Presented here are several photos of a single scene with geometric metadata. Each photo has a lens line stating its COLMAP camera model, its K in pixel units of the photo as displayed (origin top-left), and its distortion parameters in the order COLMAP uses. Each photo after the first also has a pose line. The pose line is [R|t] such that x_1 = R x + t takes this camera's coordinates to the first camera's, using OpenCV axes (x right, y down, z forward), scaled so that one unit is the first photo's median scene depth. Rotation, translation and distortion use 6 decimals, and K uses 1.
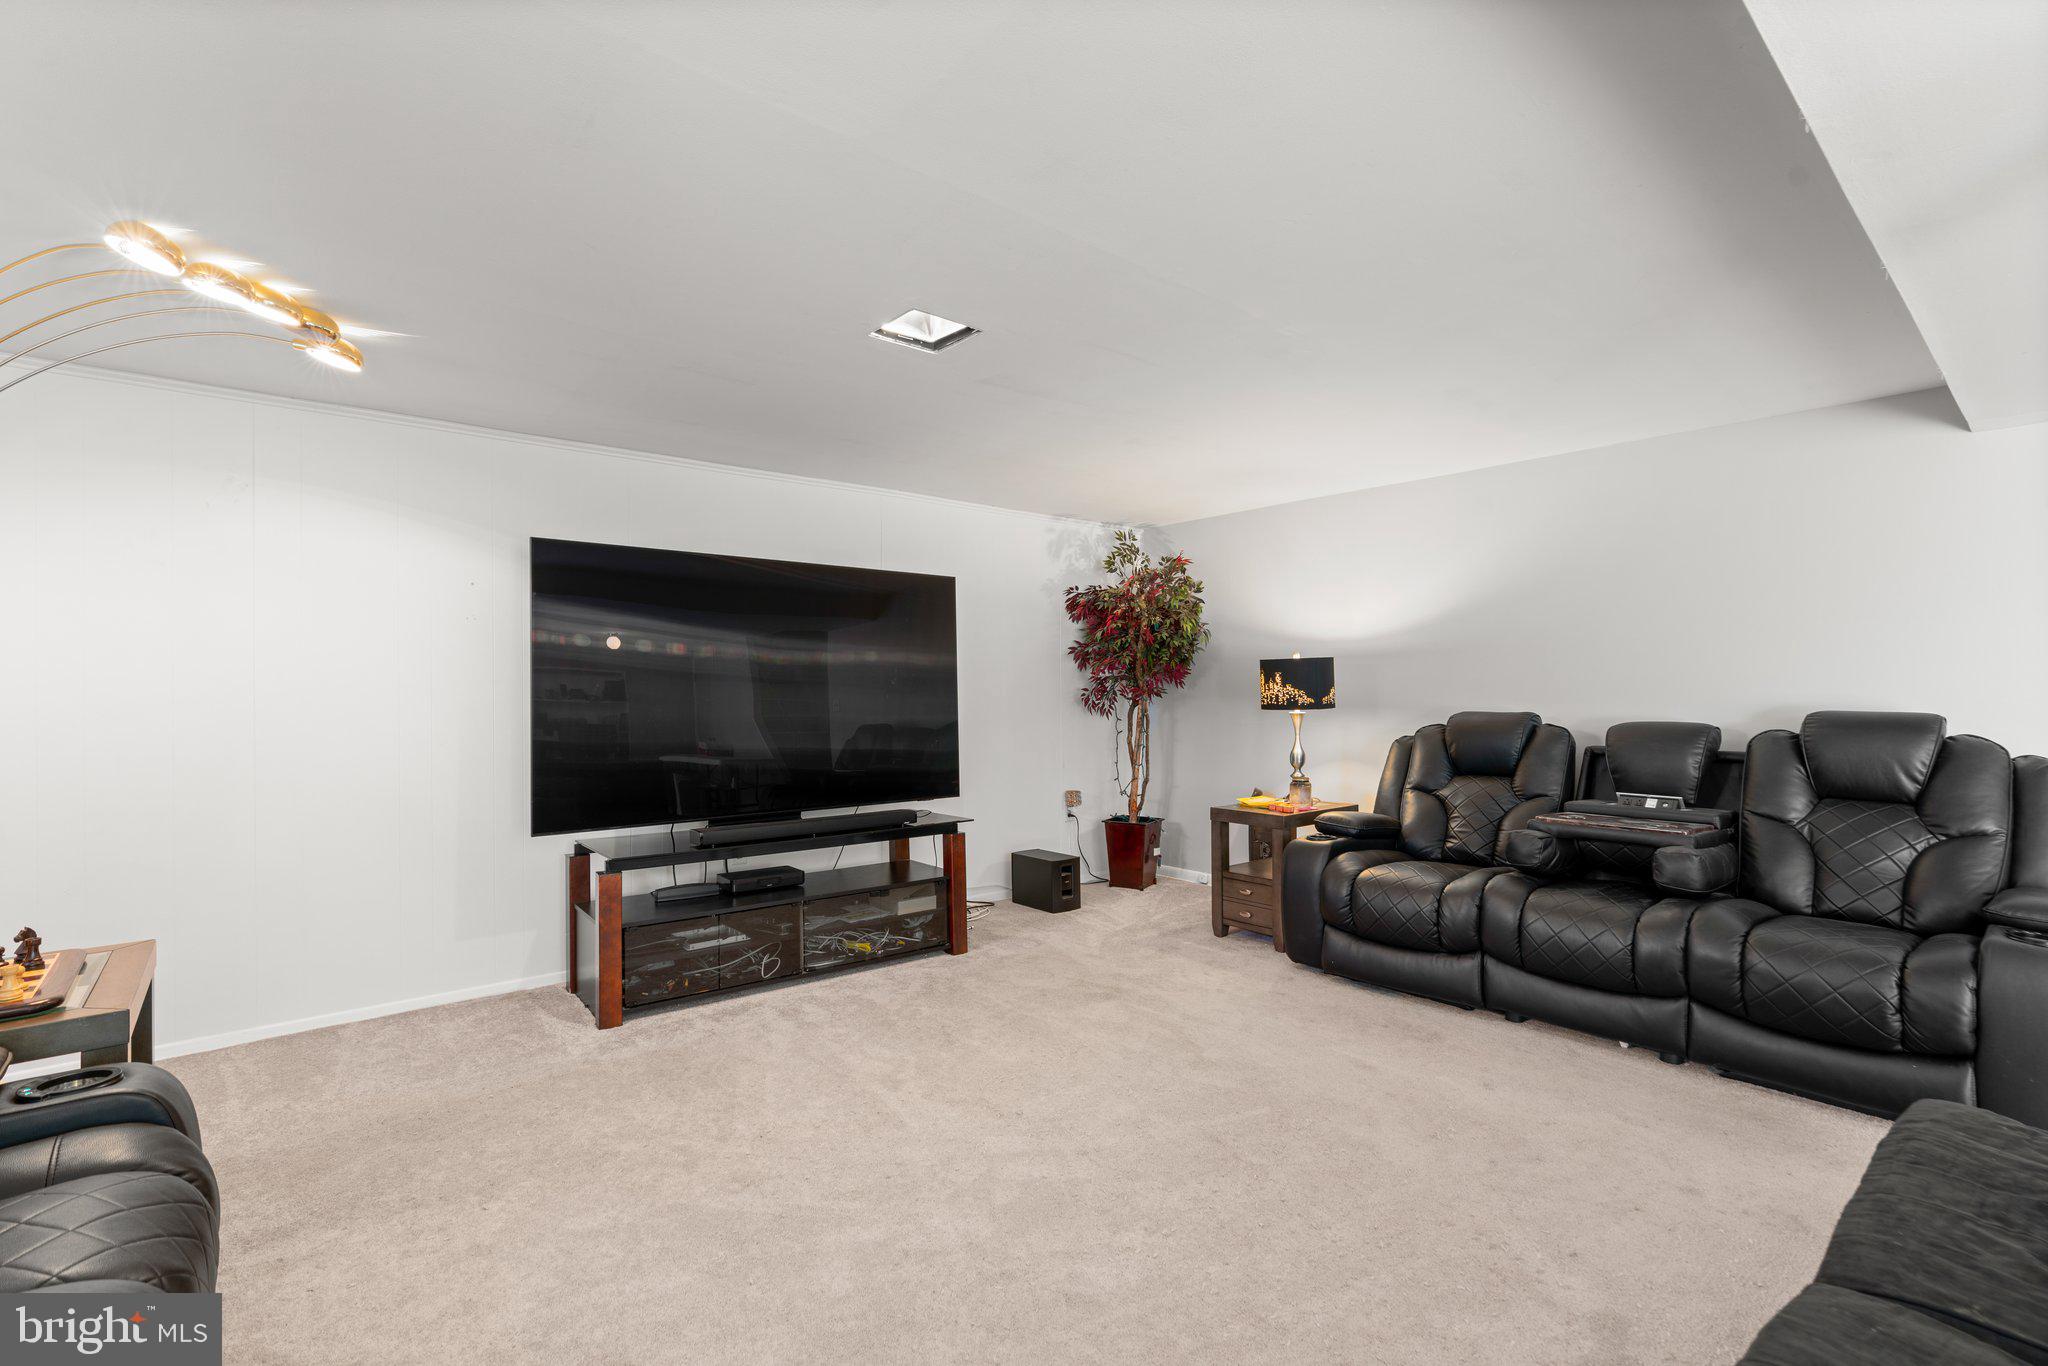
lens RADIAL K [[925.4, 0, 1031.9], [0, 925.4, 695.3], [0, 0, 1]] dist [-0.005929, 0.000794]
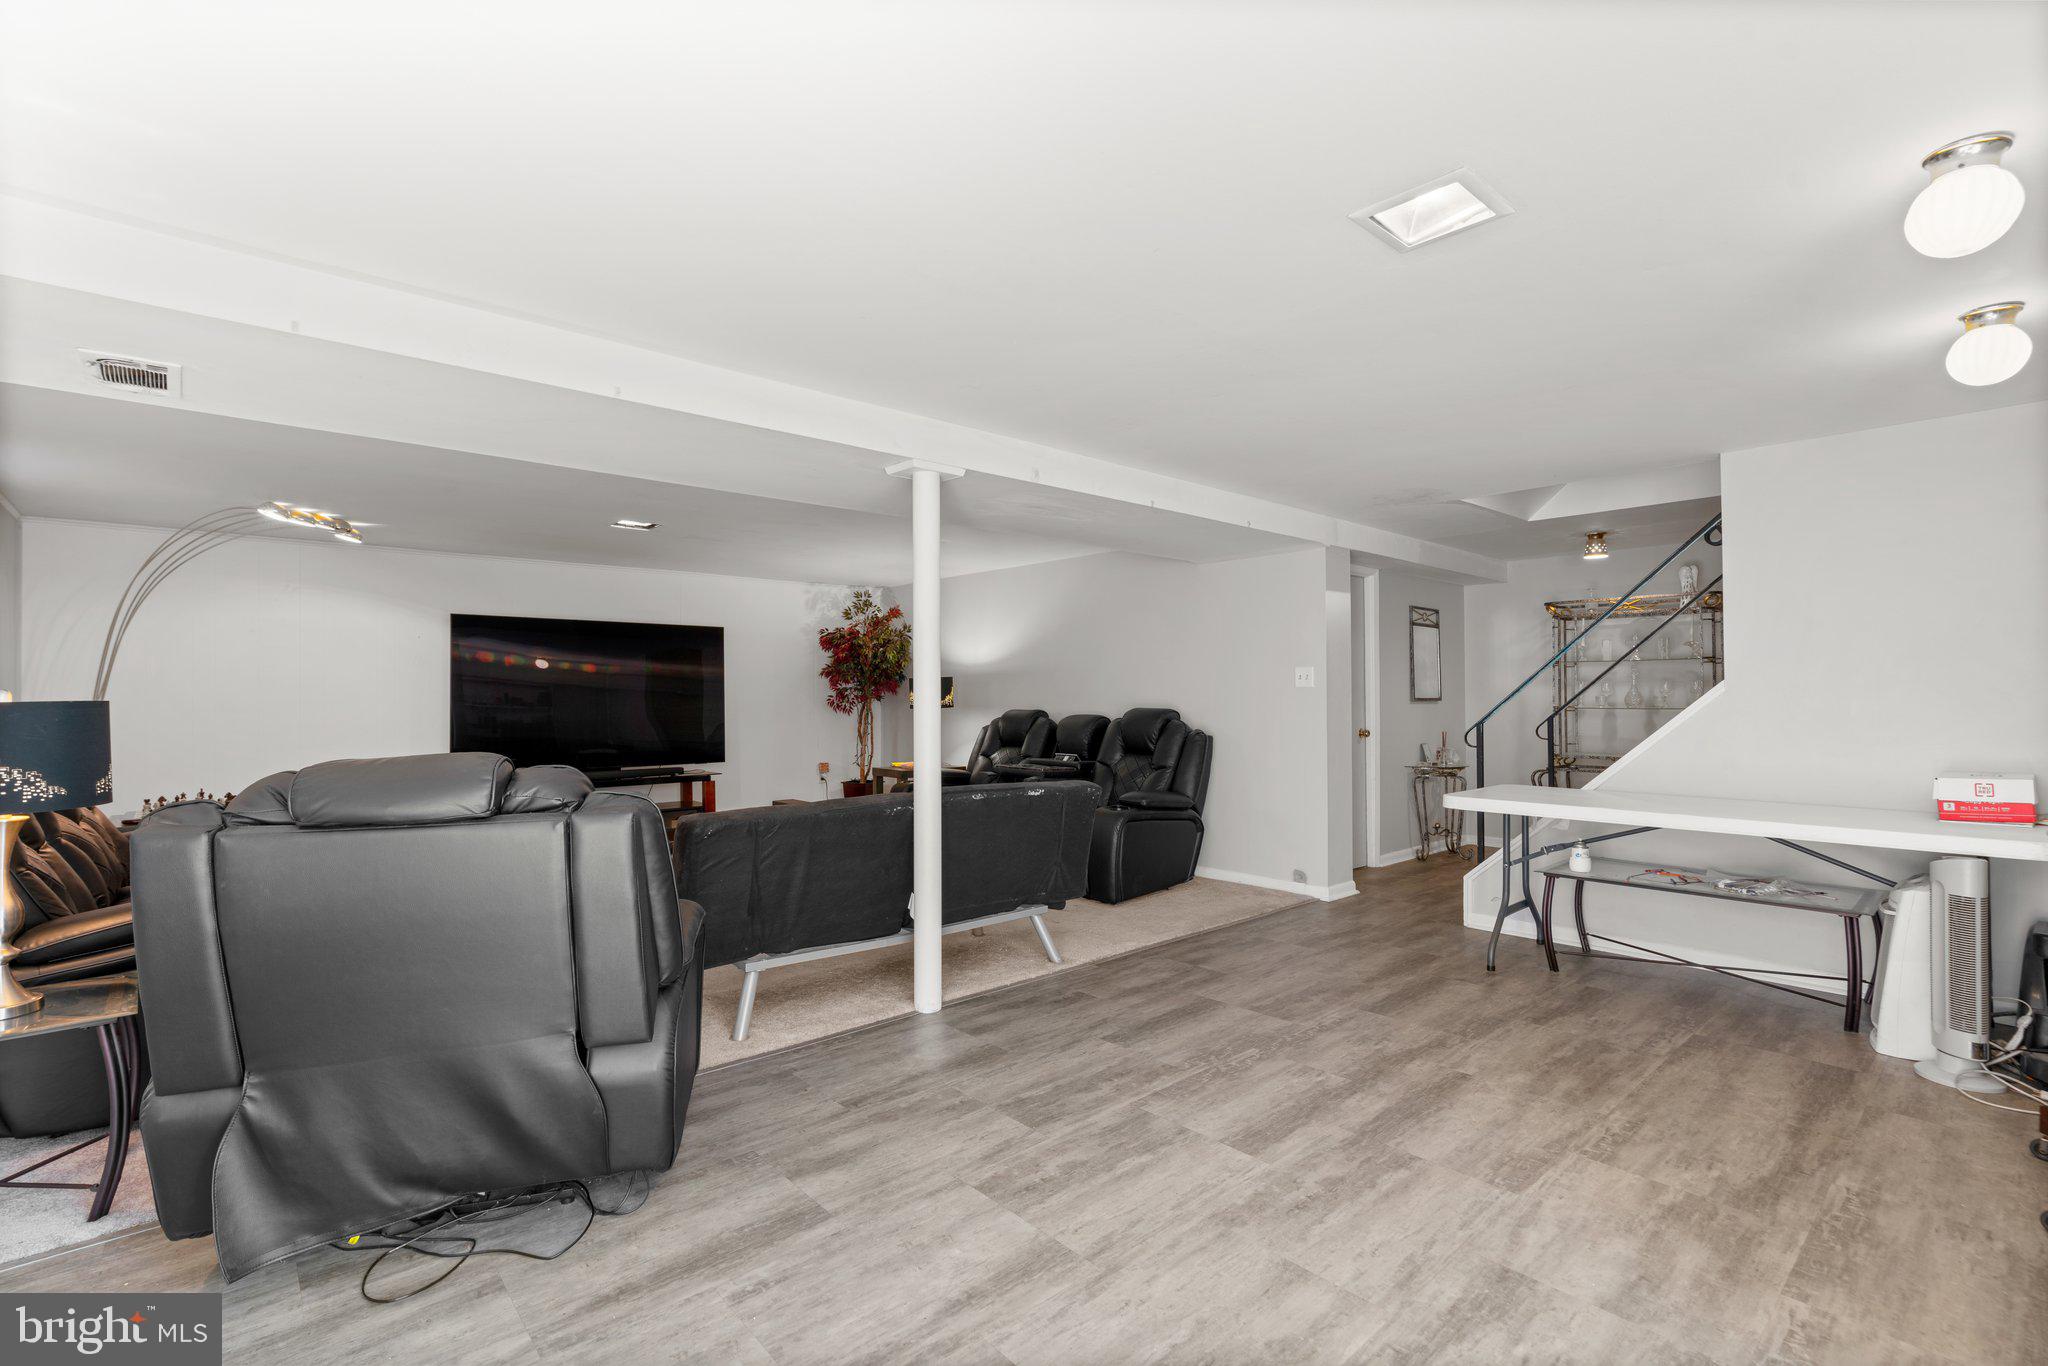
lens RADIAL K [[923.2, 0, 1024.0], [0, 923.2, 683.0], [0, 0, 1]] dist [-0.003556, 0.000658]
pose [[0.999946, -0.001703, 0.010211, 0.443237], [0.001937, 0.999736, -0.022878, 0.009313], [-0.010170, 0.022896, 0.999686, -0.645340]]
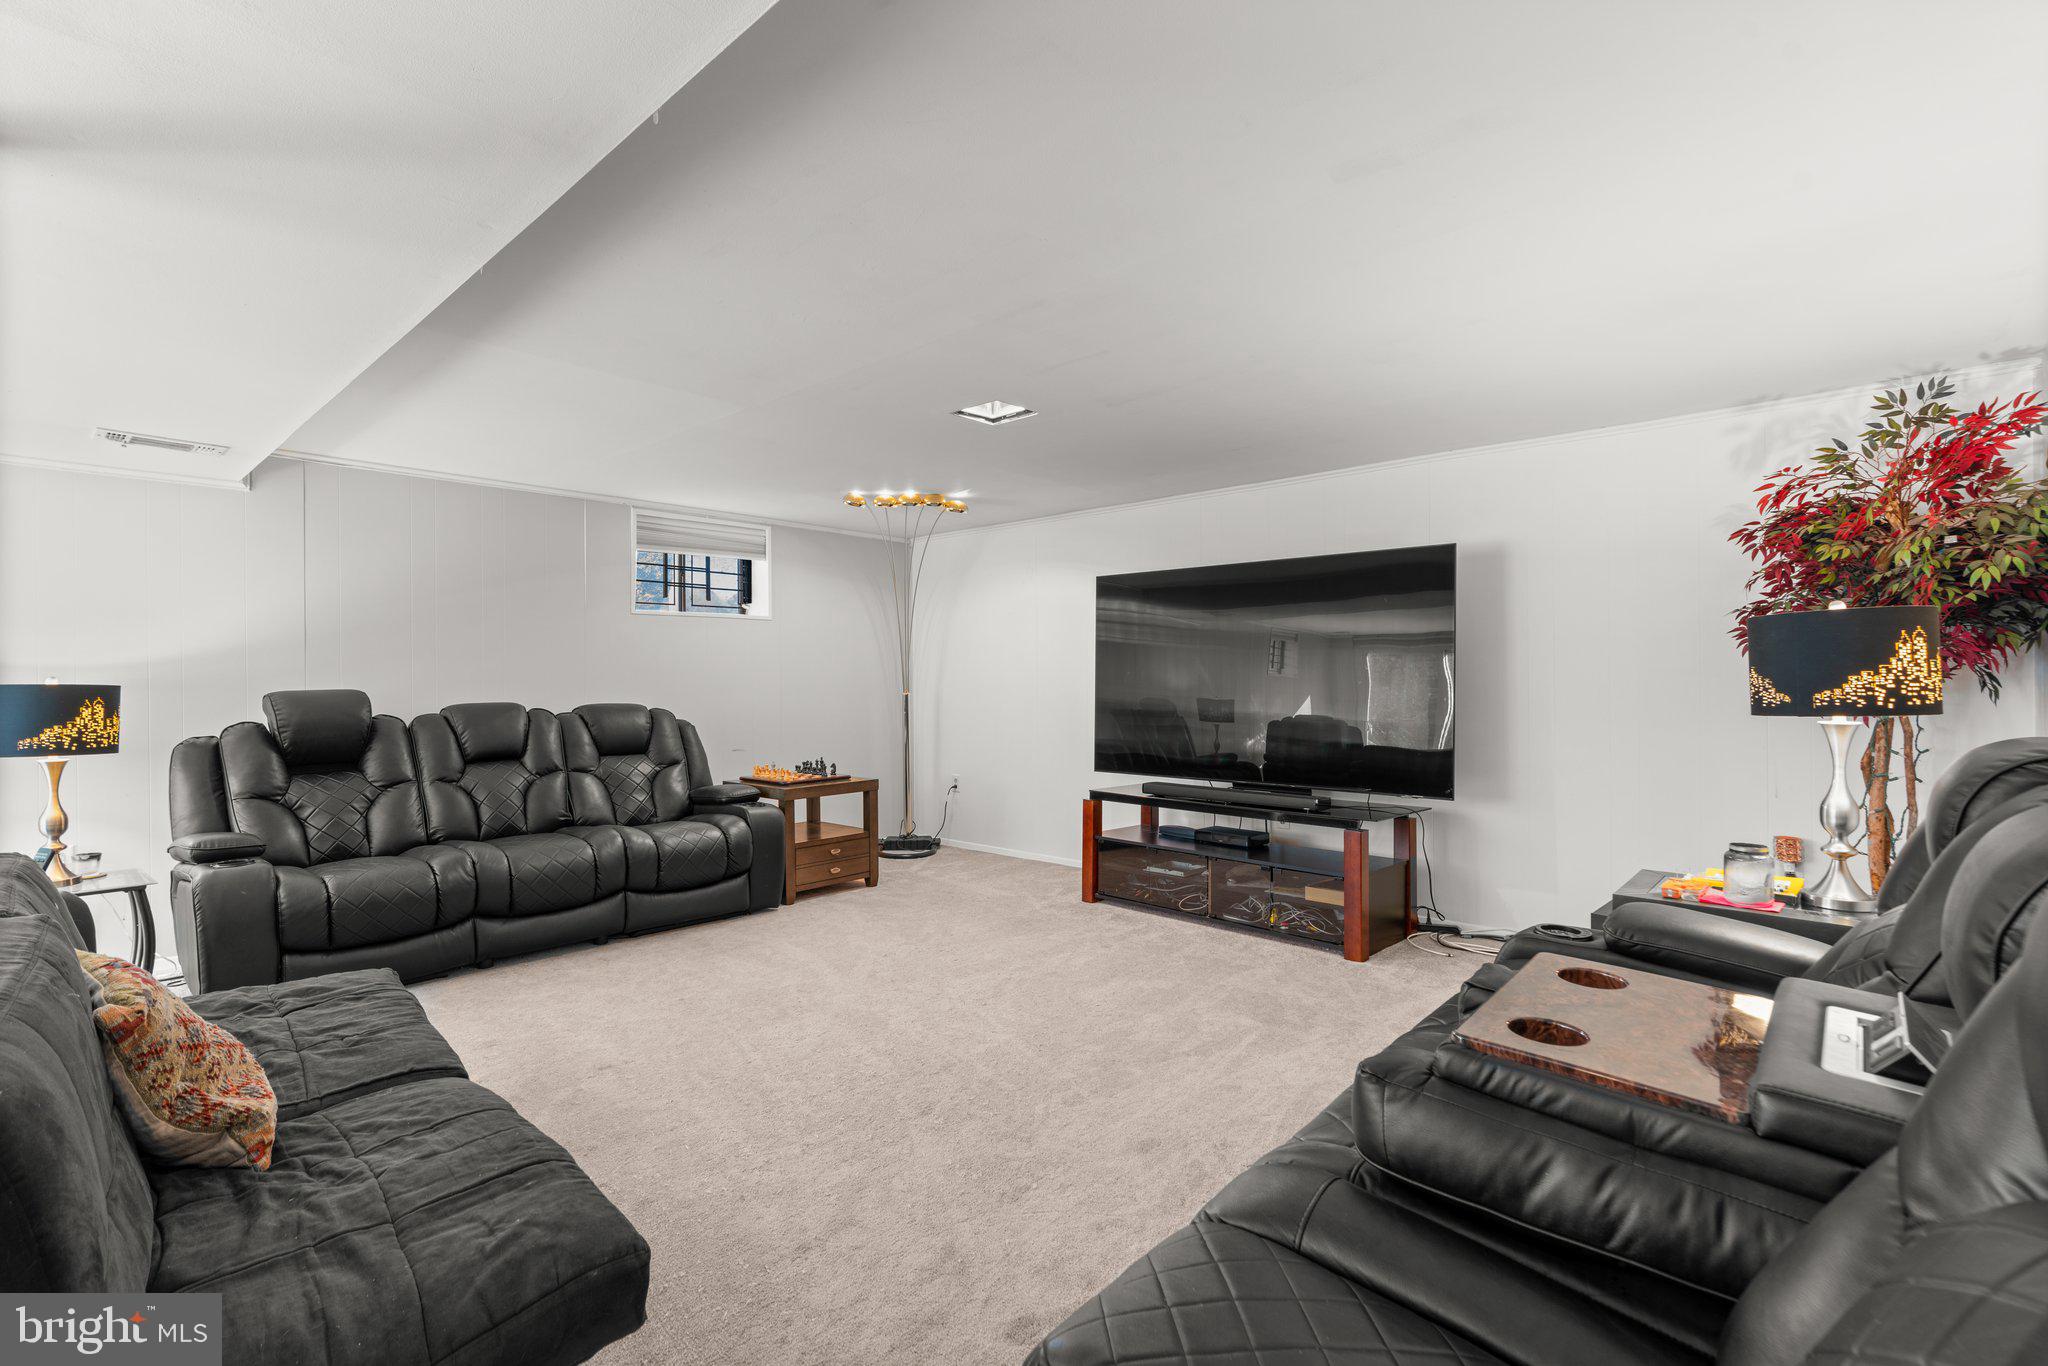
lens RADIAL K [[923.2, 0, 1024.0], [0, 923.2, 683.0], [0, 0, 1]] dist [-0.003556, 0.000658]
pose [[0.128900, 0.009420, -0.991613, 0.732790], [-0.005306, 0.999947, 0.008809, -0.004094], [0.991643, 0.004126, 0.128943, 0.513871]]
